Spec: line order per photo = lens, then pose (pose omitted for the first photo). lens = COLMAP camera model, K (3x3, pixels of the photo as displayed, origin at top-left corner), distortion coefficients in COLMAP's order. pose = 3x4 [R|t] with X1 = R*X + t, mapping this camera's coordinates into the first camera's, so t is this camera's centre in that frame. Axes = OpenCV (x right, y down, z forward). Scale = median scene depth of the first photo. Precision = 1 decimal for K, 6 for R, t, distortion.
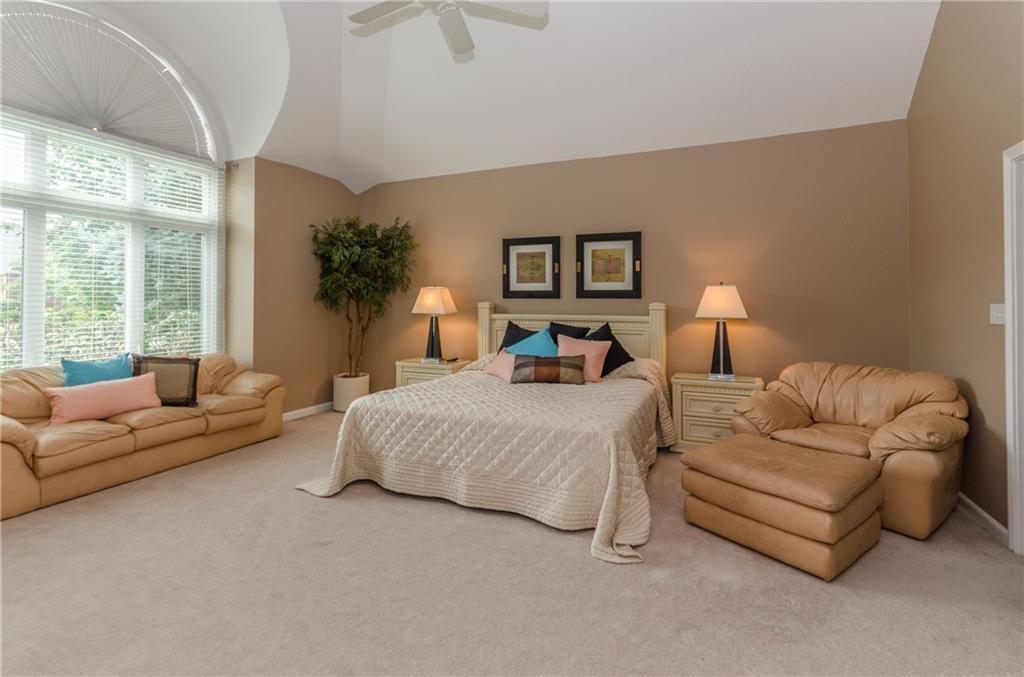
lens RADIAL K [[462.3, 0, 513.6], [0, 462.3, 299.6], [0, 0, 1]] dist [-0.000140, -0.000052]
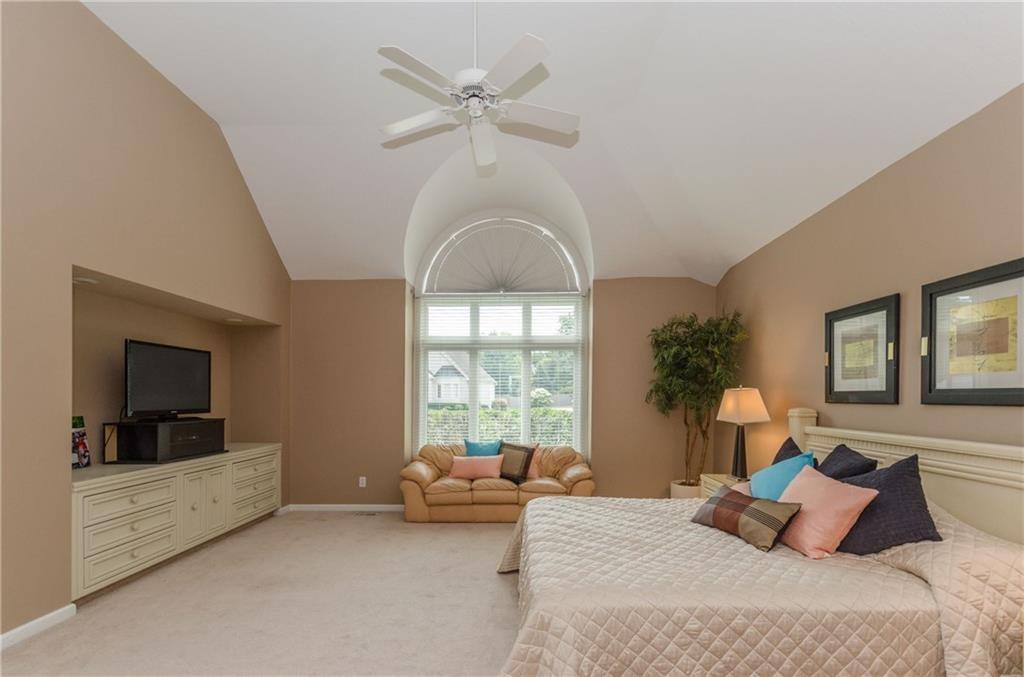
lens RADIAL K [[467.5, 0, 512.6], [0, 467.5, 400.8], [0, 0, 1]] dist [-0.000176, -0.000055]
pose [[0.386430, 0.002193, -0.922316, 0.441072], [0.007013, 0.999961, 0.005315, -0.013554], [0.922292, -0.008522, 0.386400, 0.349951]]
